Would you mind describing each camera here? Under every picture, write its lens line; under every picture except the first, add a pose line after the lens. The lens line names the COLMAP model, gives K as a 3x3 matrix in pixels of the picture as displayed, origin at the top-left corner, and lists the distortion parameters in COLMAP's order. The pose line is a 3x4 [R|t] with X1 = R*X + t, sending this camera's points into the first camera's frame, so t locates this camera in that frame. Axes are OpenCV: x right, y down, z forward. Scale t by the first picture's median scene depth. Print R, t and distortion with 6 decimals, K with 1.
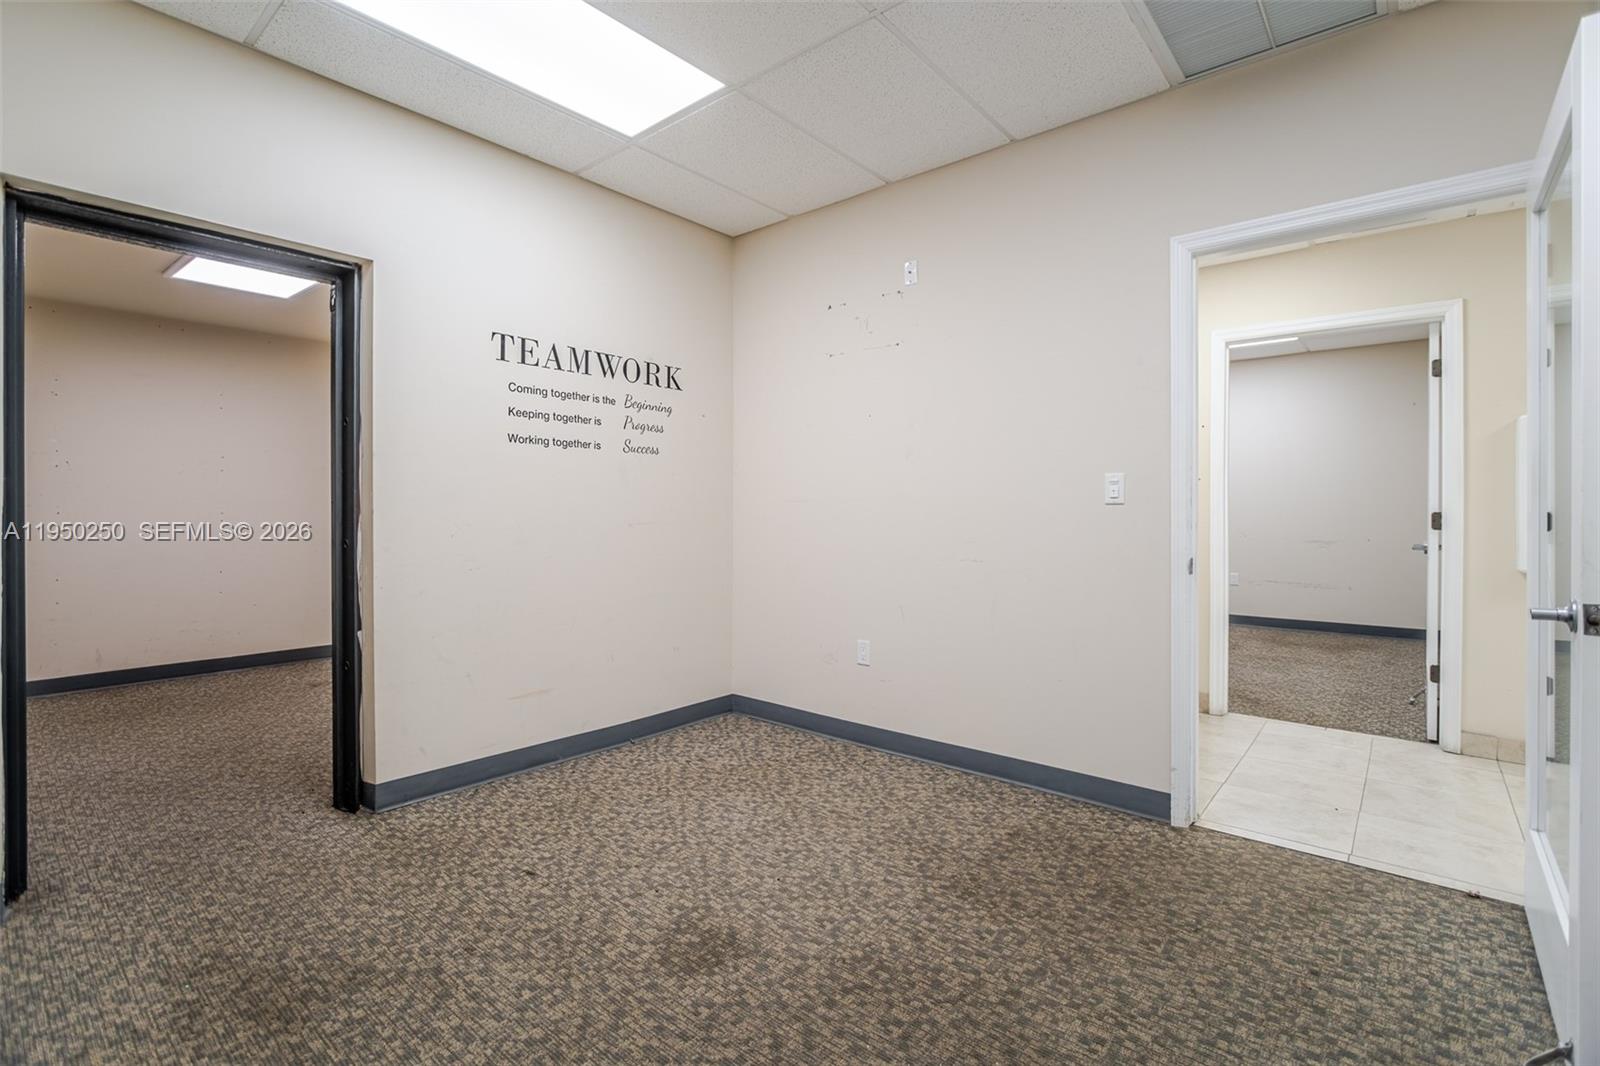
lens RADIAL K [[740.8, 0, 799.6], [0, 740.8, 509.8], [0, 0, 1]] dist [0.024953, 0.001083]
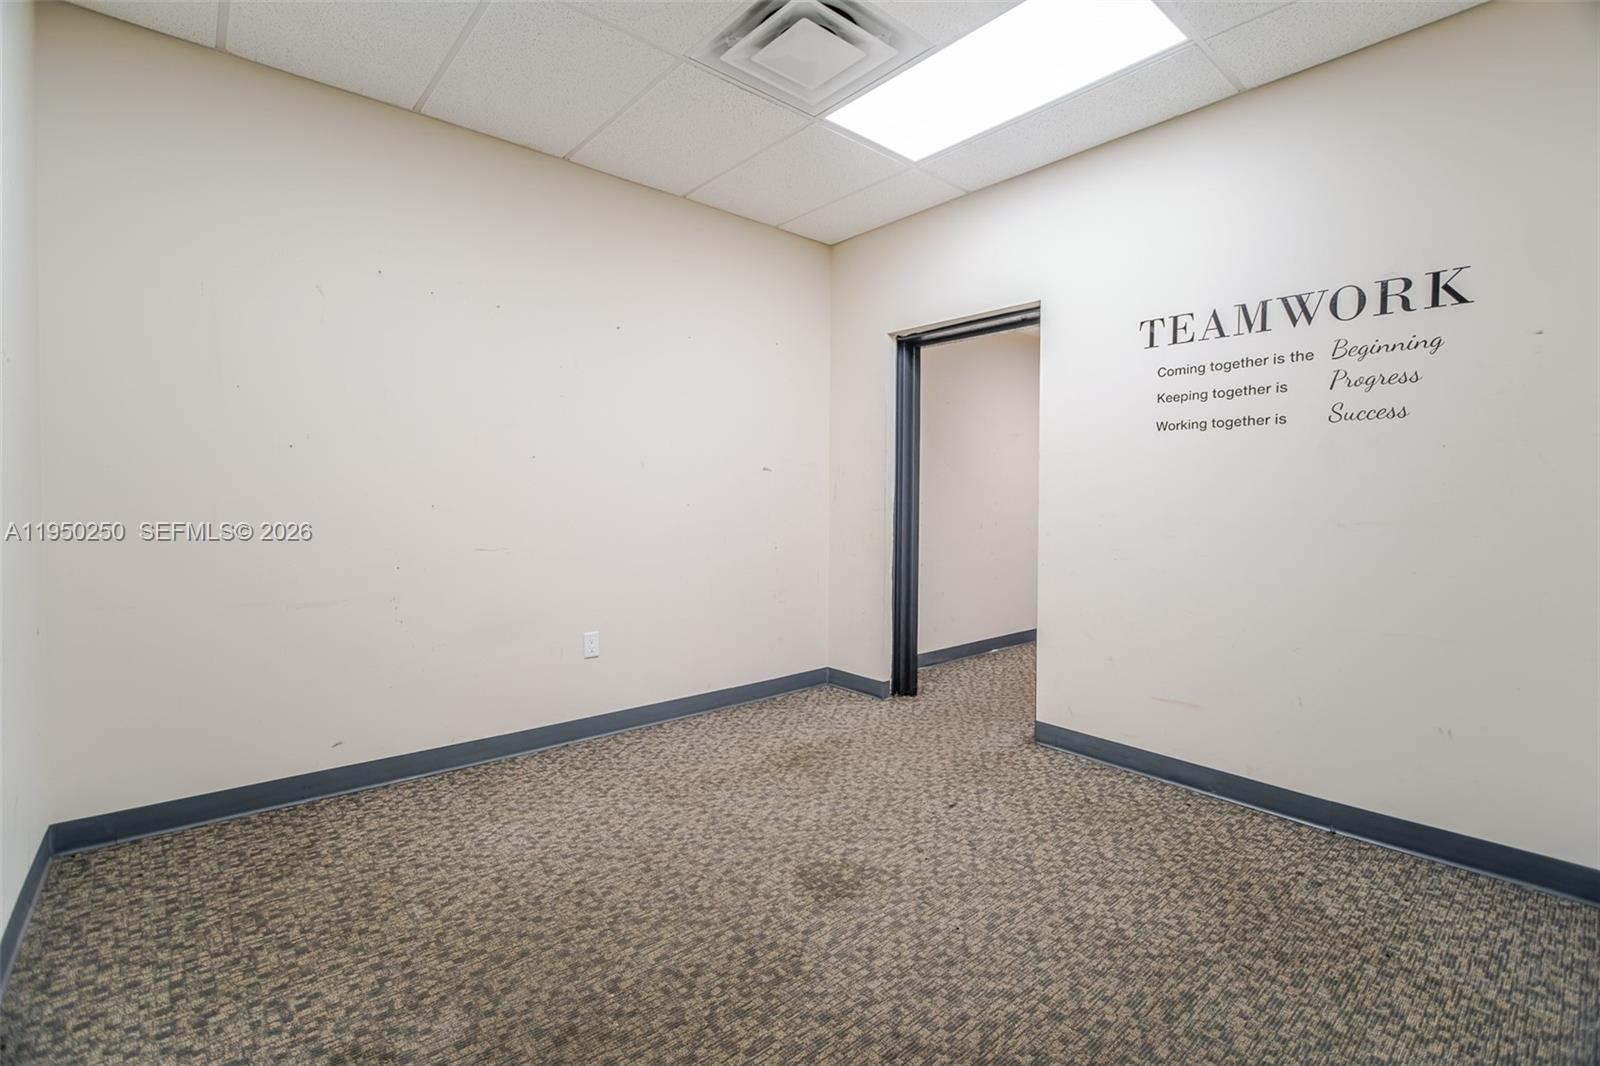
lens RADIAL K [[722.0, 0, 802.1], [0, 722.0, 515.2], [0, 0, 1]] dist [-0.019263, 0.001485]
pose [[-0.146637, 0.020725, -0.988973, 0.569636], [-0.007679, 0.999727, 0.022089, 0.000066], [0.989160, 0.010834, -0.146438, 0.660773]]
